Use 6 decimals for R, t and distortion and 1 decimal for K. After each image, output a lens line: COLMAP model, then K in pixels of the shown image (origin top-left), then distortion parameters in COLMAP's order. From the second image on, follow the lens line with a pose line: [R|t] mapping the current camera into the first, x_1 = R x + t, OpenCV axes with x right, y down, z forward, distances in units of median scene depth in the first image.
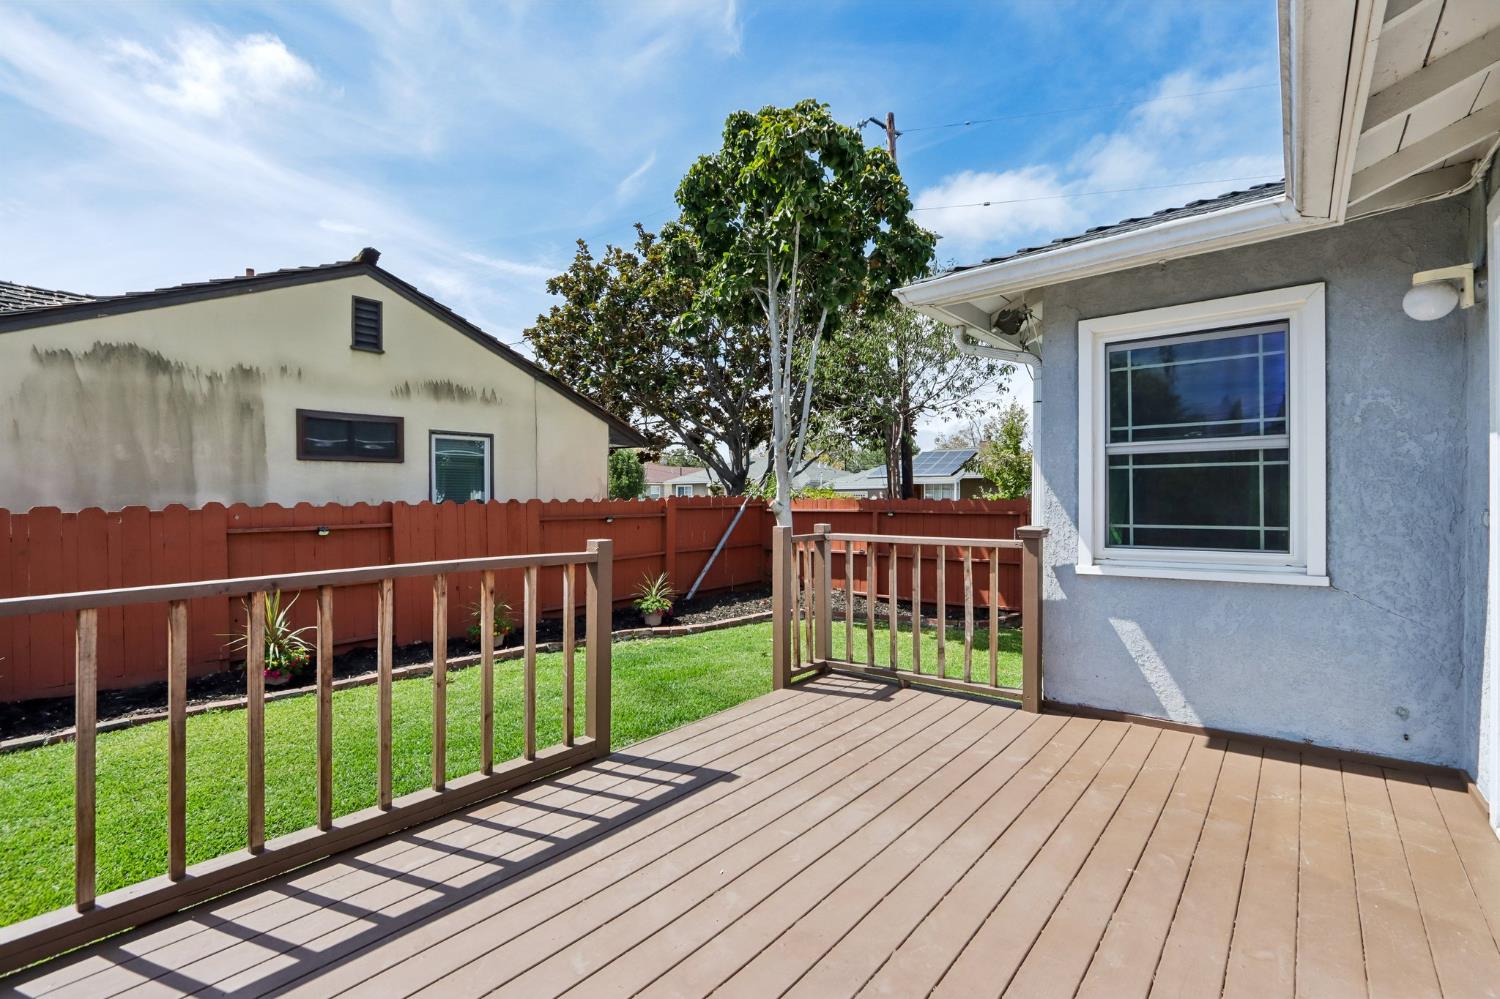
lens RADIAL K [[696.0, 0, 754.3], [0, 696.0, 486.9], [0, 0, 1]] dist [-0.015766, 0.001608]
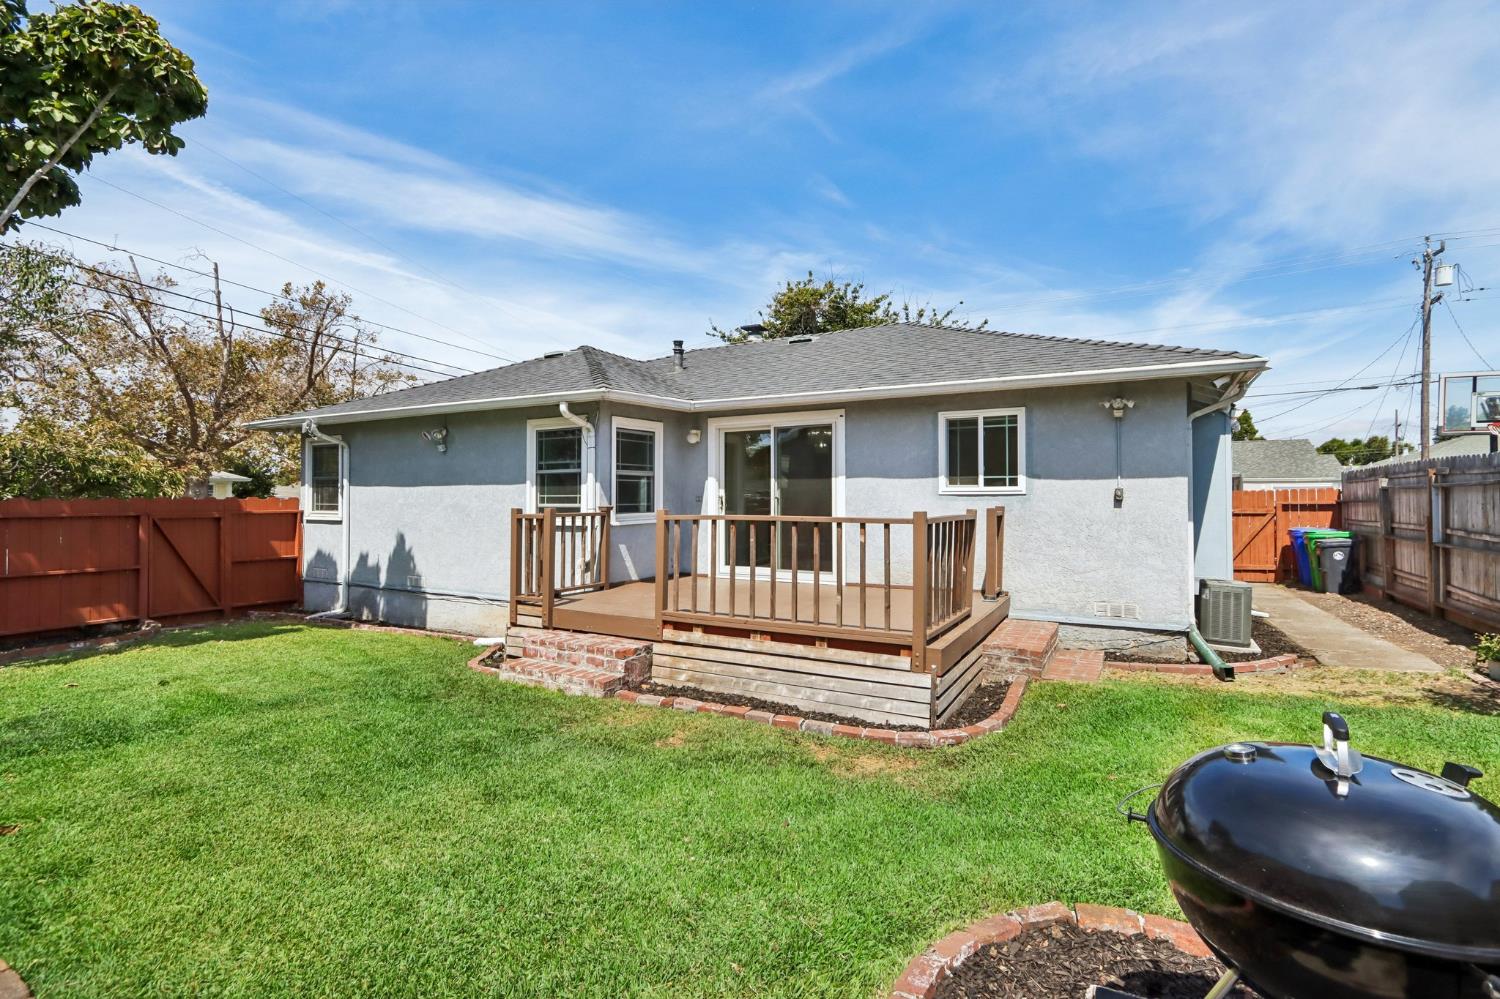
lens RADIAL K [[697.4, 0, 743.3], [0, 697.4, 496.4], [0, 0, 1]] dist [0.013566, -0.000092]
pose [[-0.157823, 0.007898, 0.987436, -1.705725], [-0.007225, 0.999932, -0.009152, 0.040932], [-0.987441, -0.008578, -0.157756, 0.849455]]
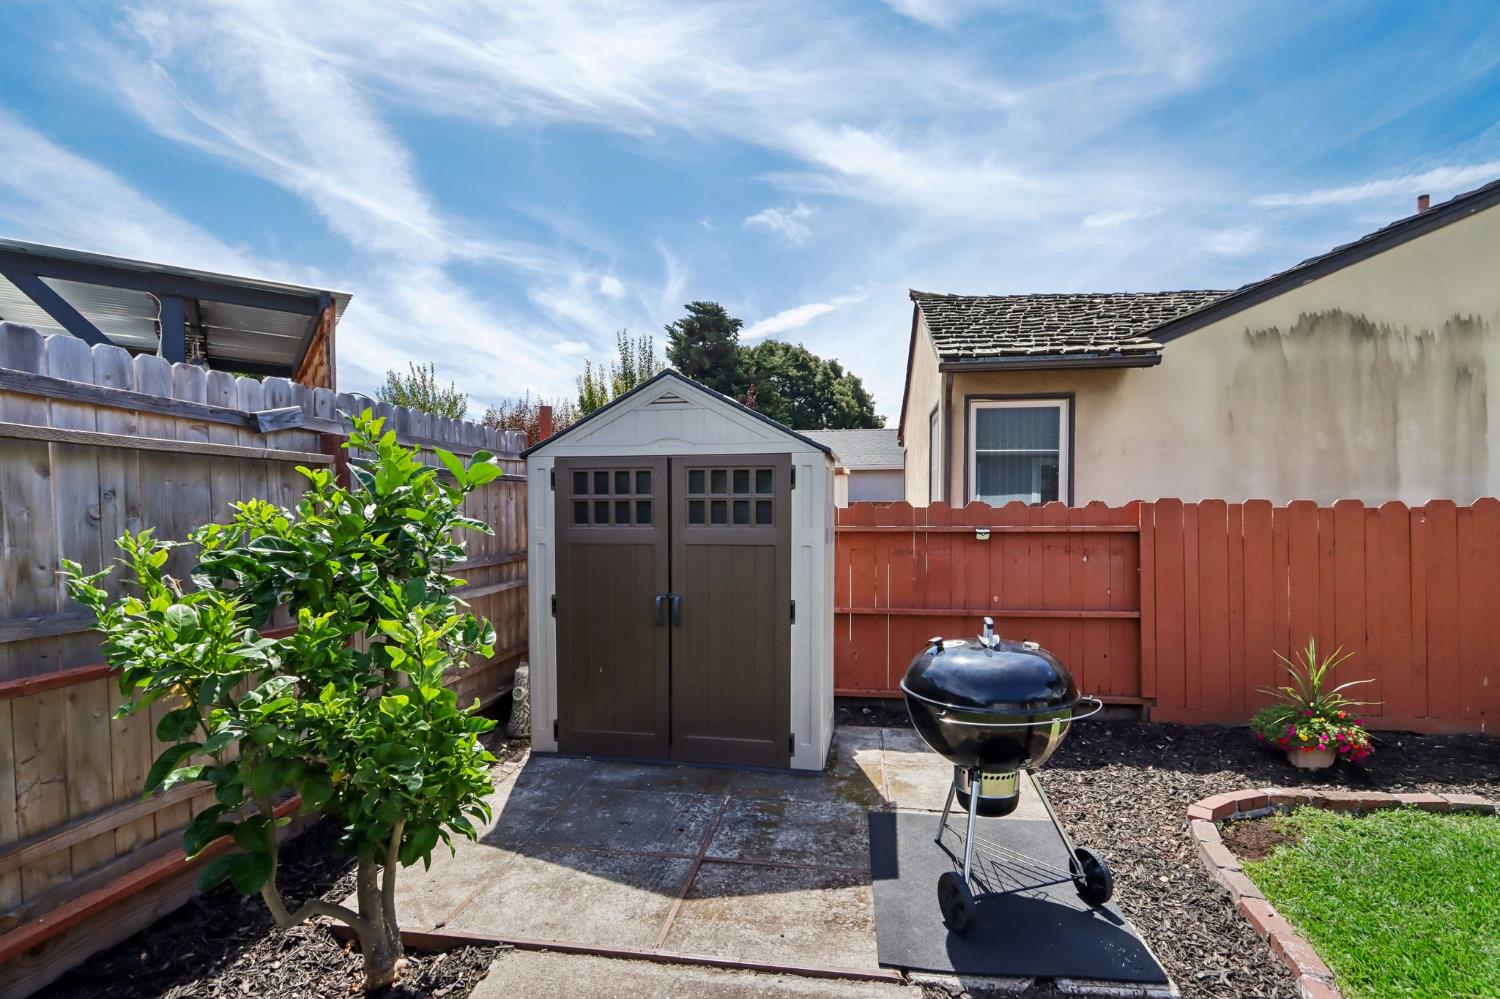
lens RADIAL K [[696.0, 0, 760.0], [0, 696.0, 543.1], [0, 0, 1]] dist [-0.015766, 0.001608]
pose [[0.497937, 0.047604, -0.865906, -0.925081], [0.008848, 0.998161, 0.059963, 0.035080], [0.867168, -0.037519, 0.496600, -0.064643]]
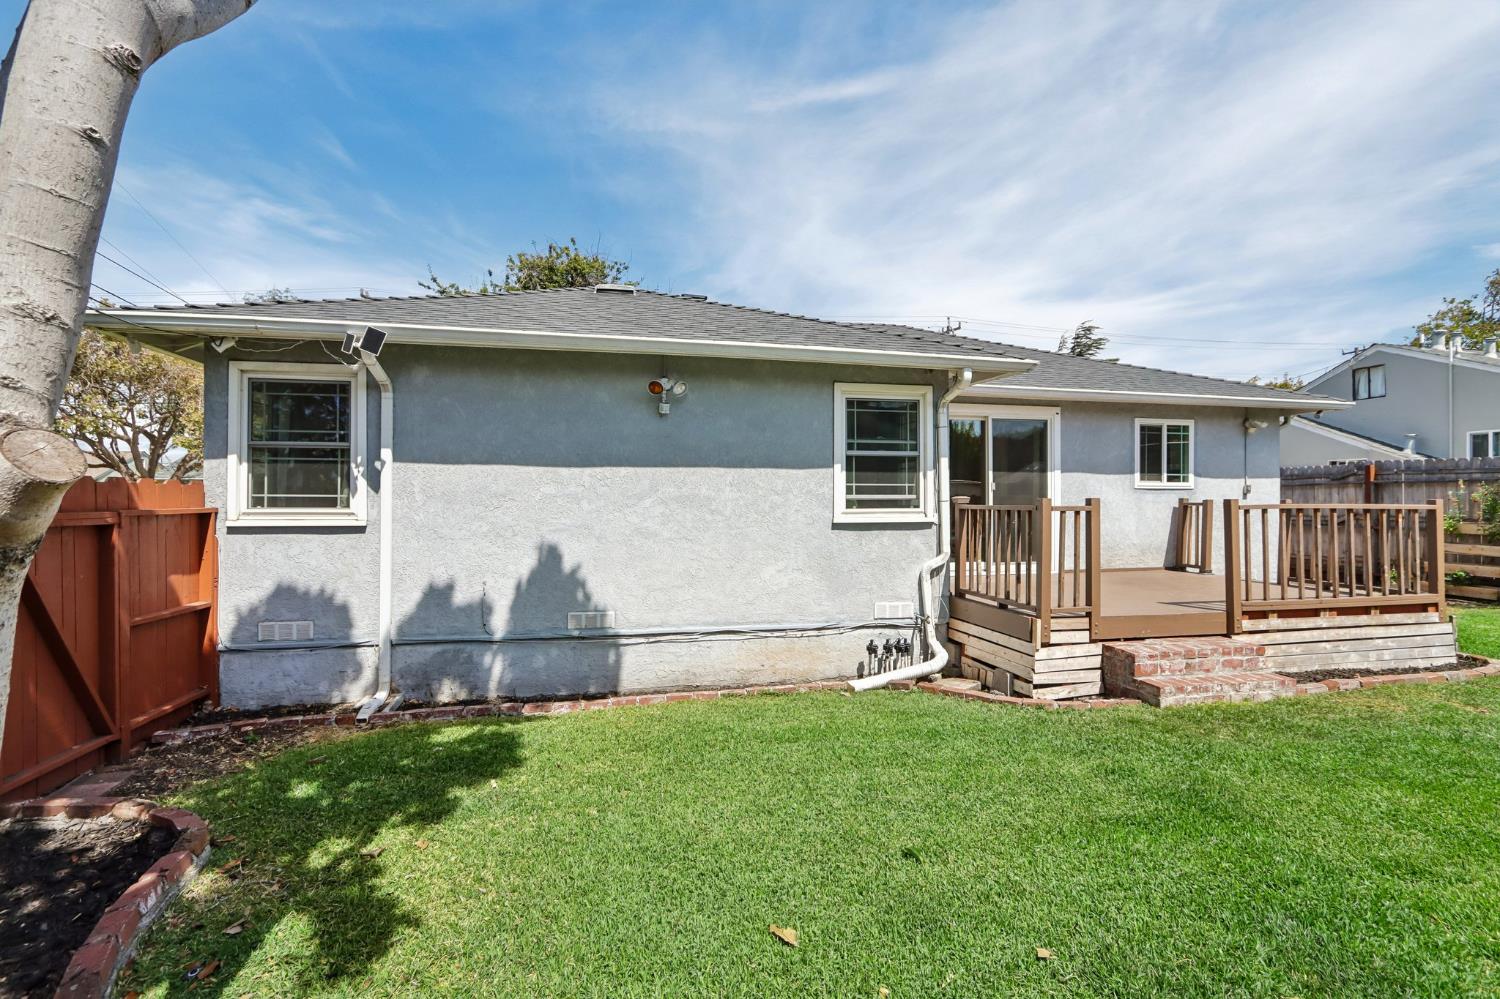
lens RADIAL K [[687.4, 0, 748.3], [0, 687.4, 493.7], [0, 0, 1]] dist [-0.010220, 0.001279]
pose [[-0.774182, 0.011256, 0.632863, -0.294286], [-0.002134, 0.999790, -0.020393, 0.080687], [-0.632959, -0.017139, -0.773996, 2.557144]]
